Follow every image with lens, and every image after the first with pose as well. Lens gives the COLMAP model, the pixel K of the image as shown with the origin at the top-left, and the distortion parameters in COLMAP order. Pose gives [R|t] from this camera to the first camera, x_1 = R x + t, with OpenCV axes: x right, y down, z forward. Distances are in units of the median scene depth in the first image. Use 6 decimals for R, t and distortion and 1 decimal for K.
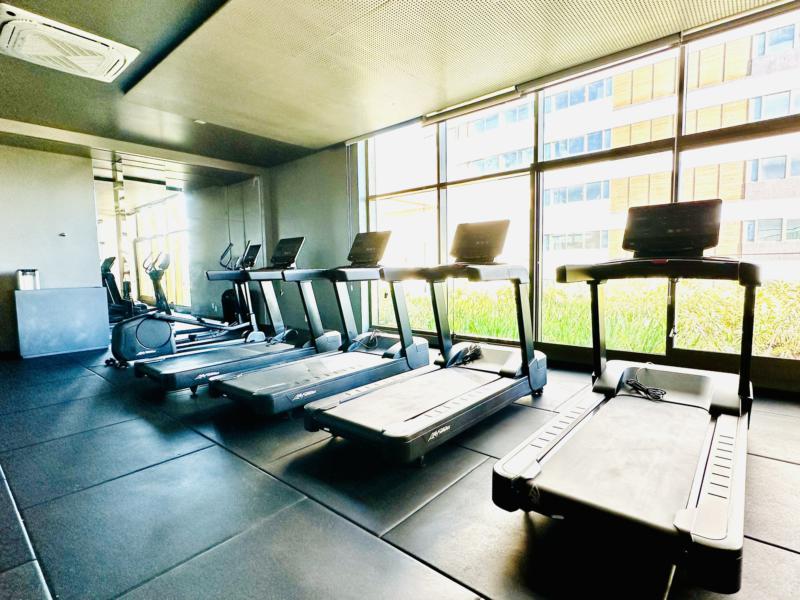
lens RADIAL K [[411.6, 0, 398.4], [0, 411.6, 302.9], [0, 0, 1]] dist [0.000134, -0.001677]
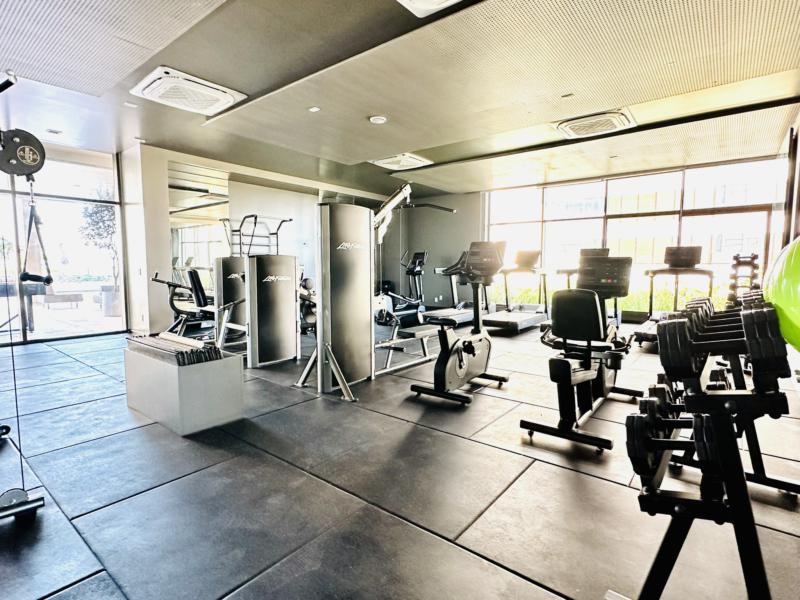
lens RADIAL K [[411.6, 0, 398.4], [0, 411.6, 302.9], [0, 0, 1]] dist [0.000134, -0.001677]
pose [[0.998790, 0.017871, 0.045811, -0.903585], [-0.017866, 0.999840, -0.000529, 0.107191], [-0.045813, -0.000290, 0.998950, -1.100618]]
